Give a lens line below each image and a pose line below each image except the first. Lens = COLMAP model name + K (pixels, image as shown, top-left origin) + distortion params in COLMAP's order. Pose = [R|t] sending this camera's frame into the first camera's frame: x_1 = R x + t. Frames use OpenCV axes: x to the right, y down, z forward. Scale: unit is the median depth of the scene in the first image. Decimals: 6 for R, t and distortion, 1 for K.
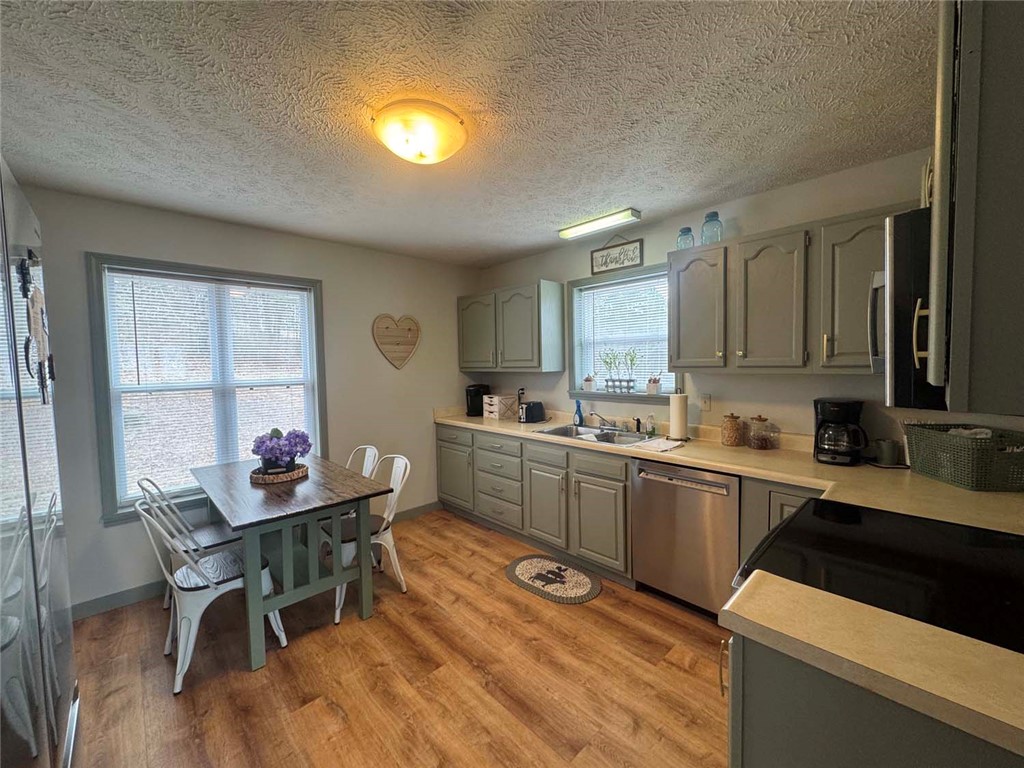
lens RADIAL K [[407.6, 0, 514.8], [0, 407.6, 383.1], [0, 0, 1]] dist [-0.002312, 0.000234]
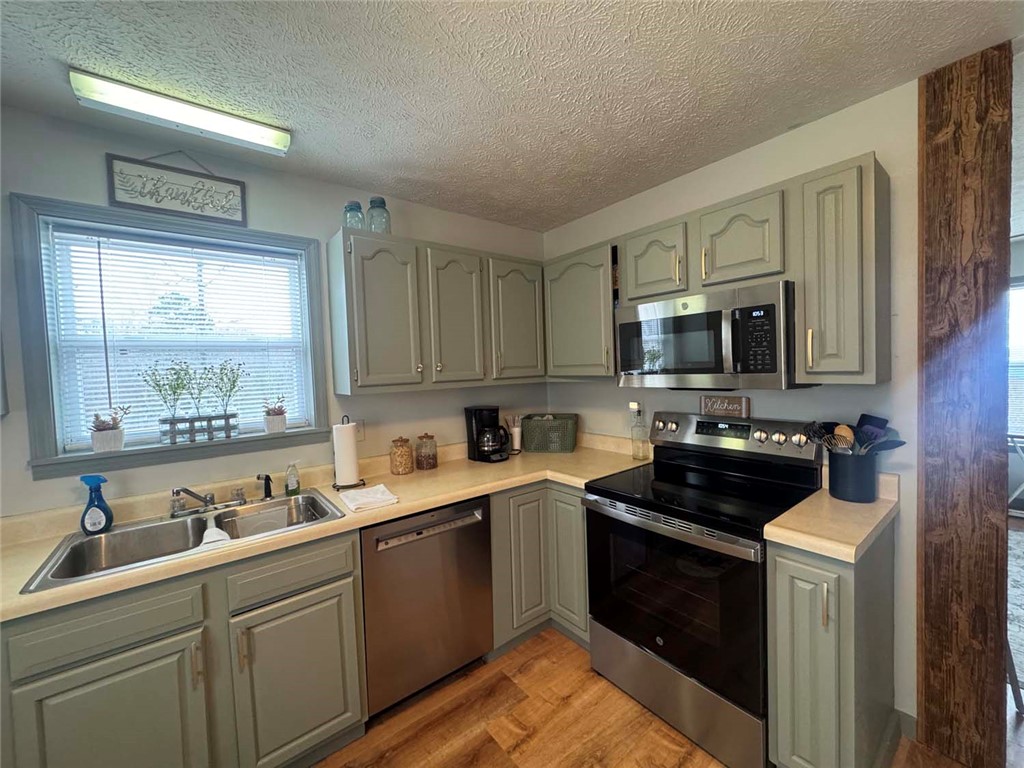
lens RADIAL K [[407.6, 0, 512.1], [0, 407.6, 381.5], [0, 0, 1]] dist [-0.002312, 0.000234]
pose [[0.100223, -0.018634, 0.994791, -0.252354], [0.086445, 0.996207, 0.009951, -0.026056], [-0.991203, 0.084997, 0.101453, 0.538028]]
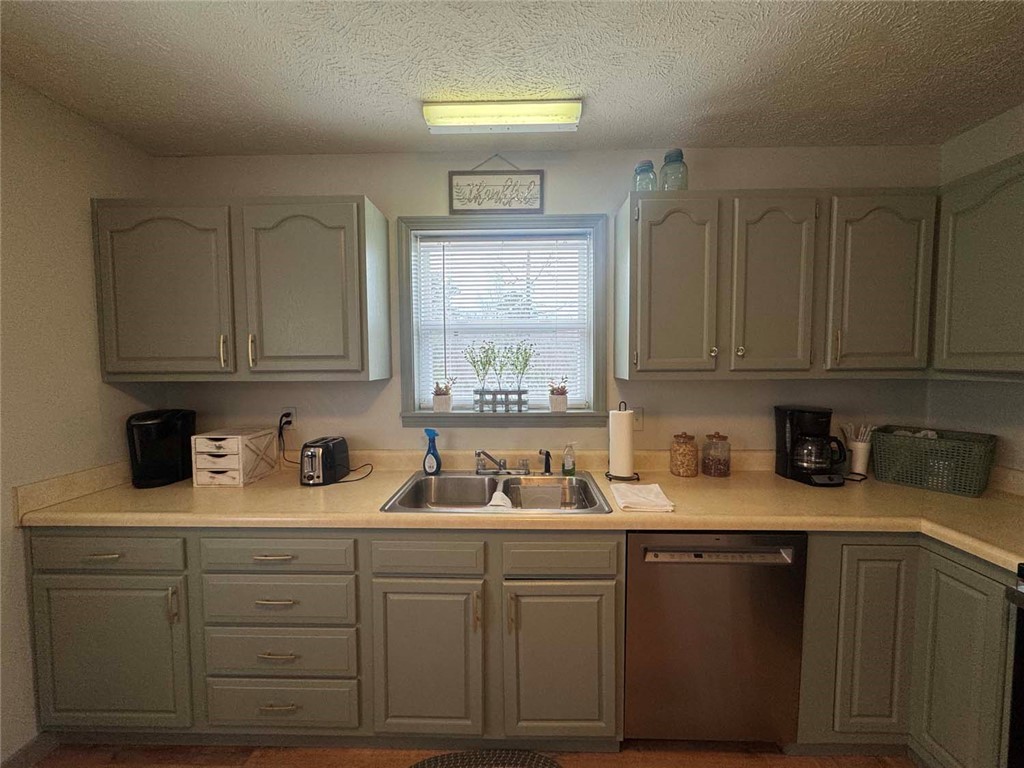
lens RADIAL K [[407.6, 0, 512.0], [0, 407.6, 381.4], [0, 0, 1]] dist [-0.002312, 0.000234]
pose [[0.710873, -0.023378, 0.702932, -0.174025], [0.029158, 0.999568, 0.003756, -0.025190], [-0.702716, 0.017826, 0.711247, 0.558343]]
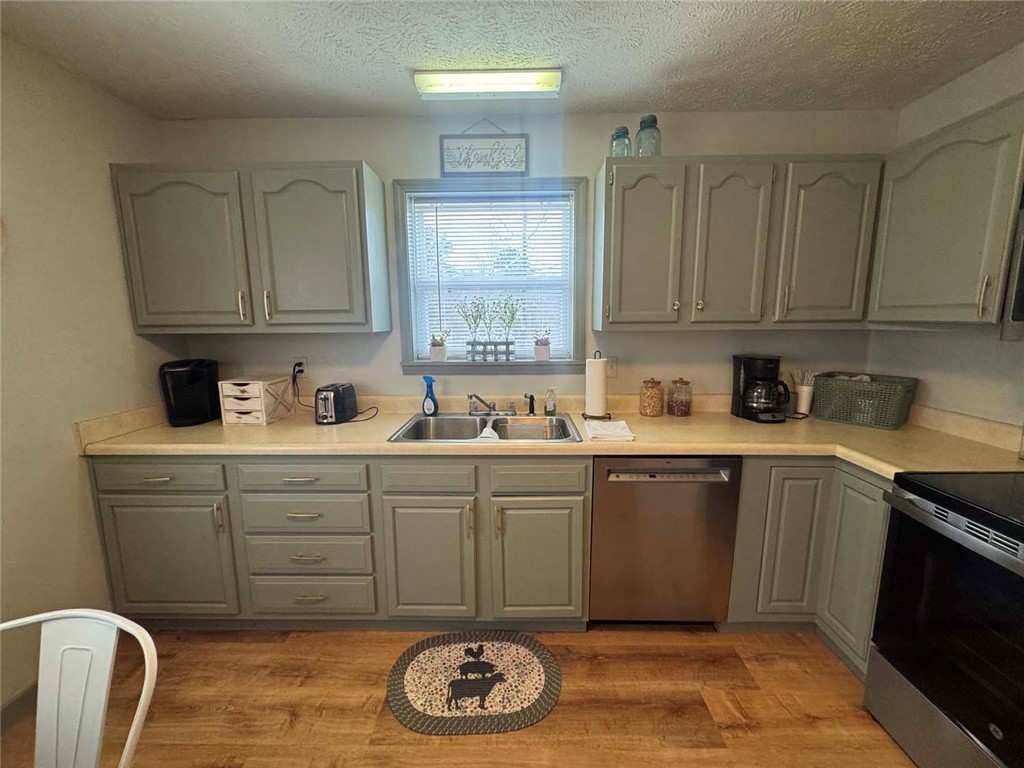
lens RADIAL K [[407.6, 0, 512.0], [0, 407.6, 381.6], [0, 0, 1]] dist [-0.002312, 0.000234]
pose [[0.705982, -0.095869, 0.701711, -0.217441], [0.031605, 0.994073, 0.104014, -0.013012], [-0.707524, -0.051255, 0.704828, 0.493361]]
